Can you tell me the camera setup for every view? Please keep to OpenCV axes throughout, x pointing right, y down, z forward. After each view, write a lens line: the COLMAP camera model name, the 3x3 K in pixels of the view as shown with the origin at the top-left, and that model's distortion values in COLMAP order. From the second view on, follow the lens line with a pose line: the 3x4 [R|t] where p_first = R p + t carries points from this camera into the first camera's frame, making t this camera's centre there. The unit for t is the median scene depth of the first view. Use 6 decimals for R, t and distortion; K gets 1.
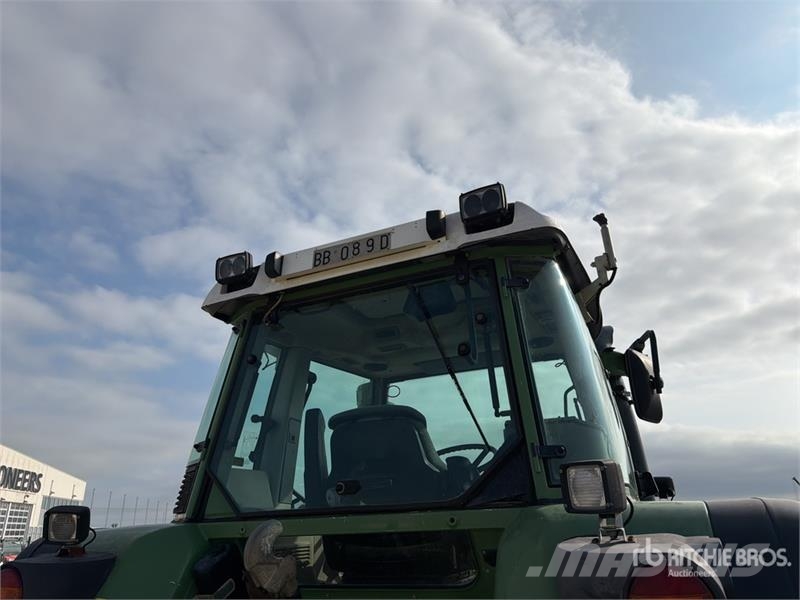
lens RADIAL K [[565.4, 0, 399.1], [0, 565.4, 296.8], [0, 0, 1]] dist [0.062896, -0.107402]
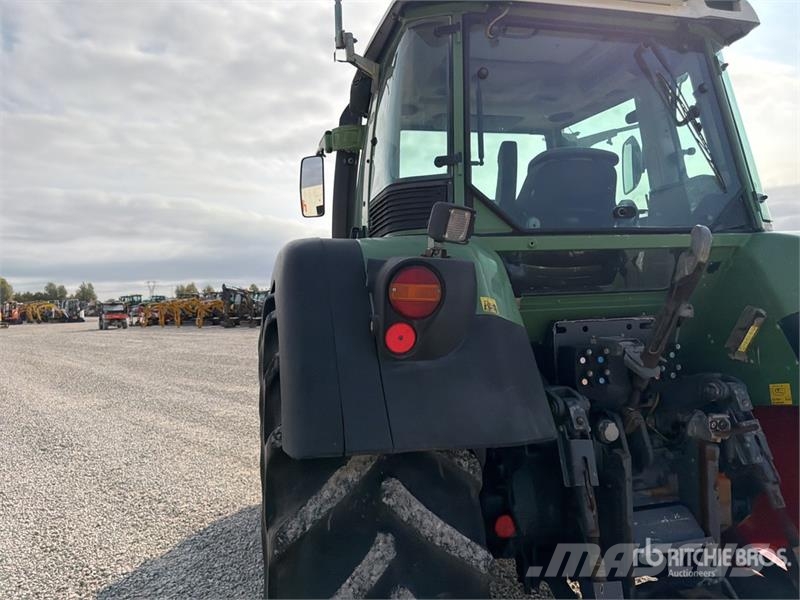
lens RADIAL K [[565.4, 0, 399.1], [0, 565.4, 296.8], [0, 0, 1]] dist [0.062896, -0.107402]
pose [[0.775788, -0.000226, 0.630994, -1.054849], [-0.231655, 0.930069, 0.285146, 0.242074], [-0.586932, -0.367385, 0.721483, 0.326679]]
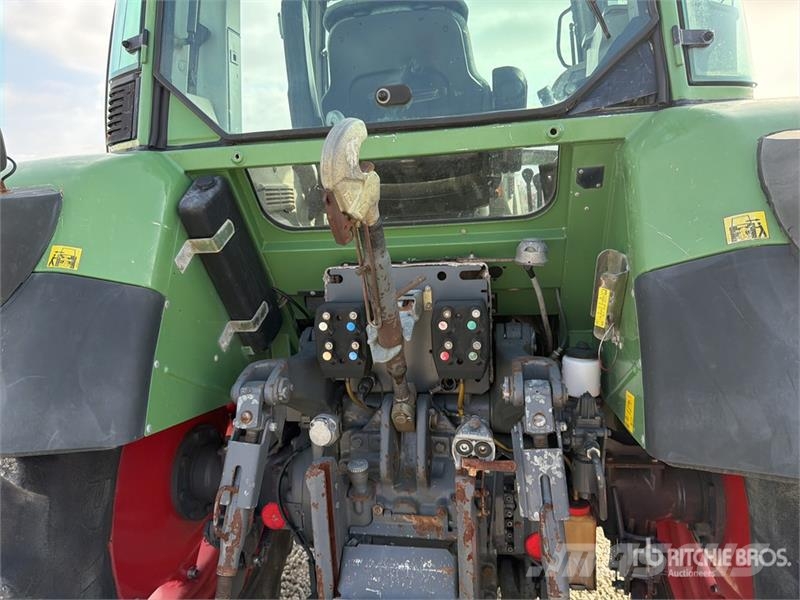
lens RADIAL K [[563.0, 0, 400.0], [0, 563.0, 300.0], [0, 0, 1]] dist [0.081121, -0.105250]
pose [[0.969914, -0.065035, 0.234602, -0.239287], [-0.068621, 0.851550, 0.519764, 0.160311], [-0.233578, -0.520224, 0.821467, 0.240404]]
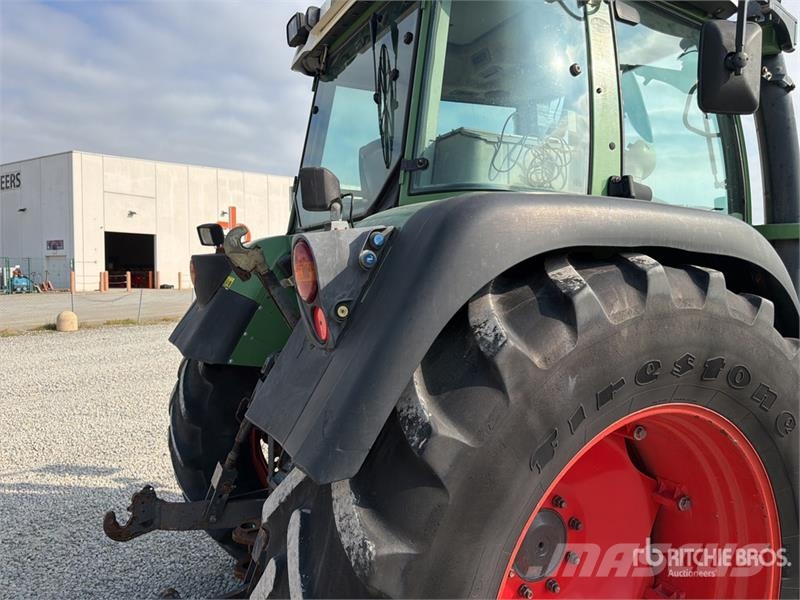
lens RADIAL K [[563.0, 0, 400.0], [0, 563.0, 300.0], [0, 0, 1]] dist [0.081121, -0.105250]
pose [[0.790021, 0.055462, -0.610565, 0.729005], [0.219507, 0.904289, 0.366168, 0.085779], [0.572436, -0.423304, 0.702233, 0.090902]]
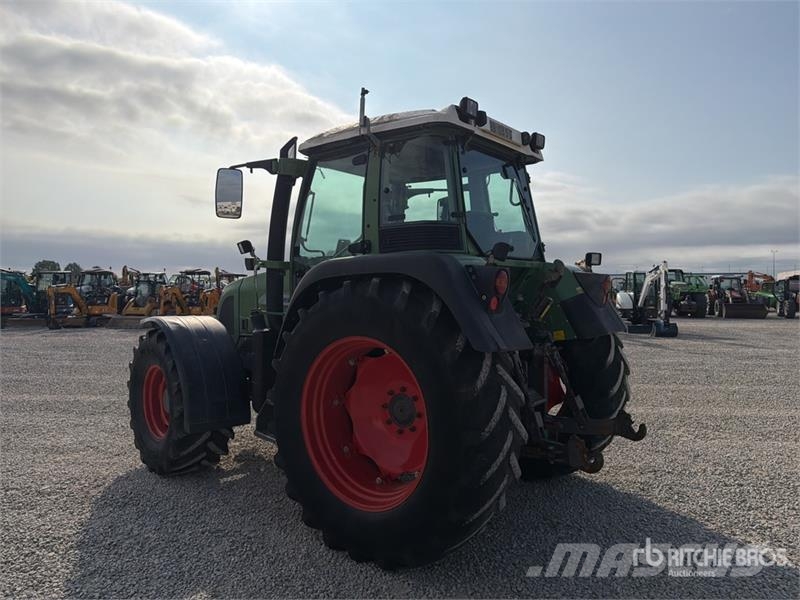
lens RADIAL K [[563.0, 0, 400.0], [0, 563.0, 300.0], [0, 0, 1]] dist [0.081121, -0.105250]
pose [[0.228809, 0.013069, 0.973384, -2.226999], [-0.381739, 0.921027, 0.077368, 0.471374], [-0.895501, -0.389280, 0.215728, 0.731510]]
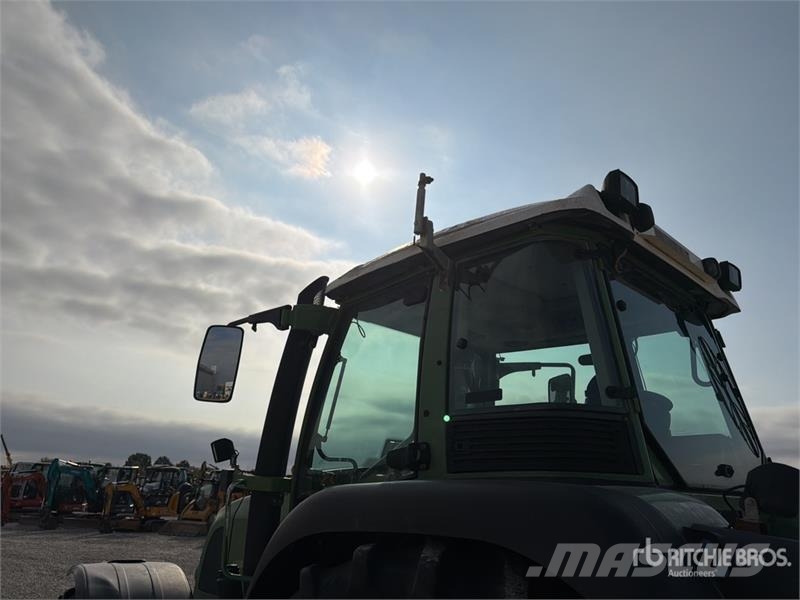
lens RADIAL K [[572.9, 0, 399.1], [0, 572.9, 288.7], [0, 0, 1]] dist [0.081091, -0.115785]
pose [[0.362213, 0.353654, 0.862398, -1.293084], [-0.405285, 0.892942, -0.195957, 0.448287], [-0.839372, -0.278539, 0.466766, 0.989545]]
